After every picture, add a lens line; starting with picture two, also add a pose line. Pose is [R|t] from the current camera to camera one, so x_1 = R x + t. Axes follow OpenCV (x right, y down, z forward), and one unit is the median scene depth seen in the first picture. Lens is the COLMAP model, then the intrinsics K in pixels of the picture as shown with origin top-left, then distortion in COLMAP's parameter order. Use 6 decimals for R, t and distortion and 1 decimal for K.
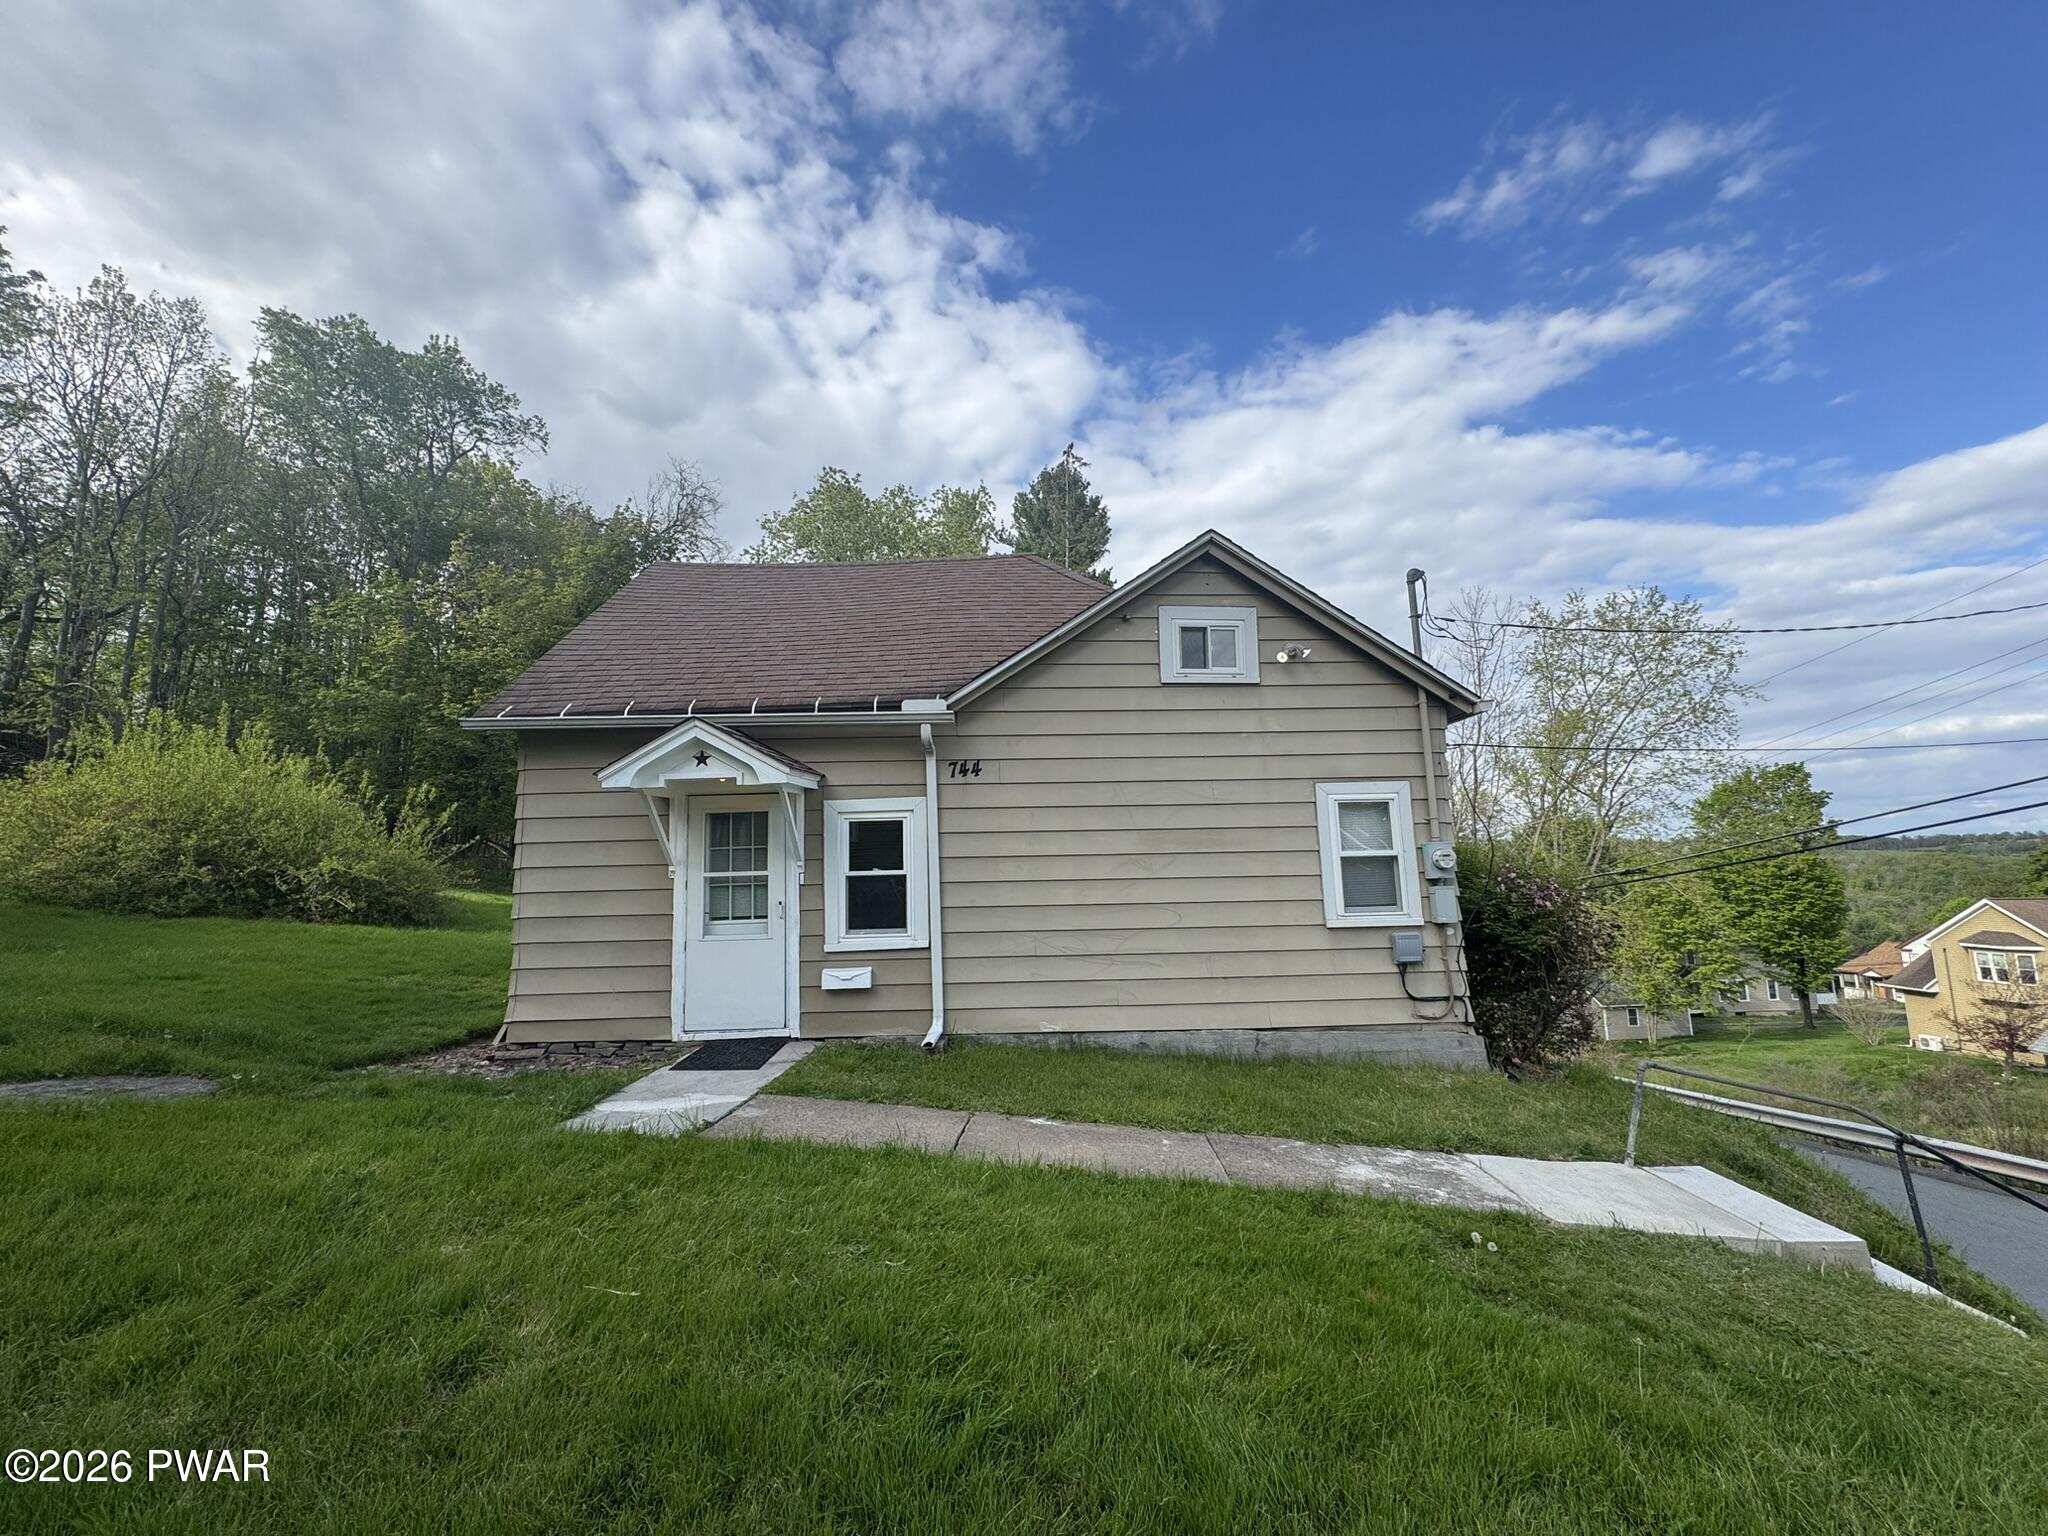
lens RADIAL K [[829.3, 0, 1010.9], [0, 829.3, 779.9], [0, 0, 1]] dist [-0.000185, 0.000155]
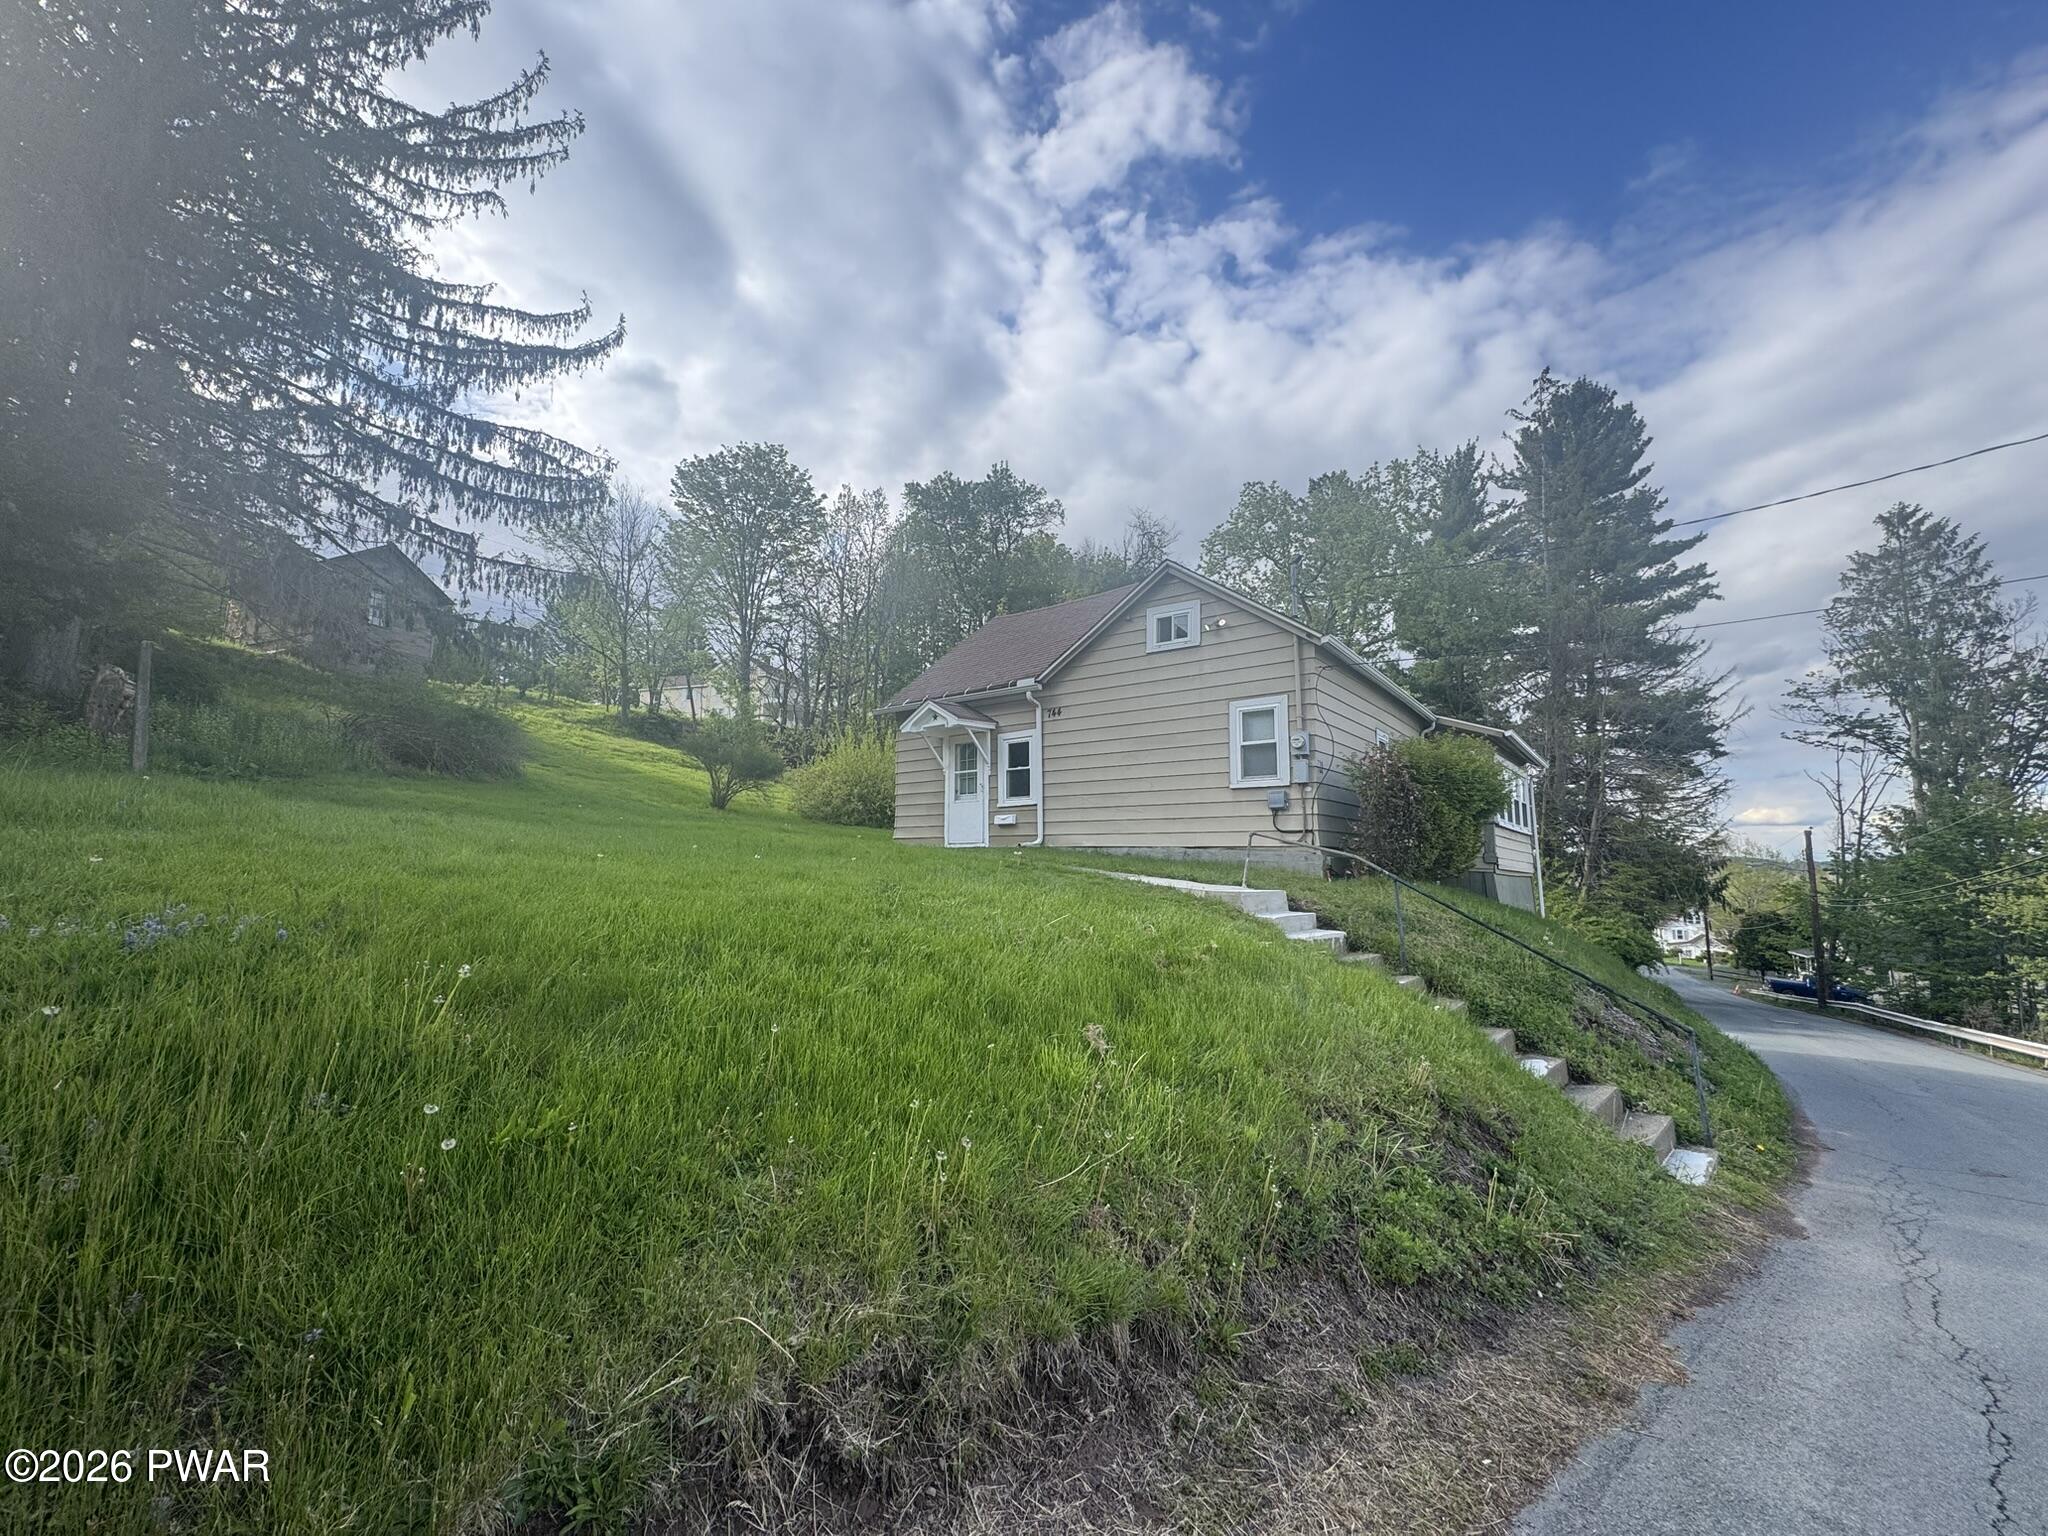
lens RADIAL K [[829.3, 0, 1020.0], [0, 829.3, 805.4], [0, 0, 1]] dist [-0.000185, 0.000155]
pose [[0.767167, -0.020904, -0.641107, 1.108842], [0.046453, 0.998655, 0.023025, 0.152914], [0.639763, -0.047446, 0.767106, -0.531964]]
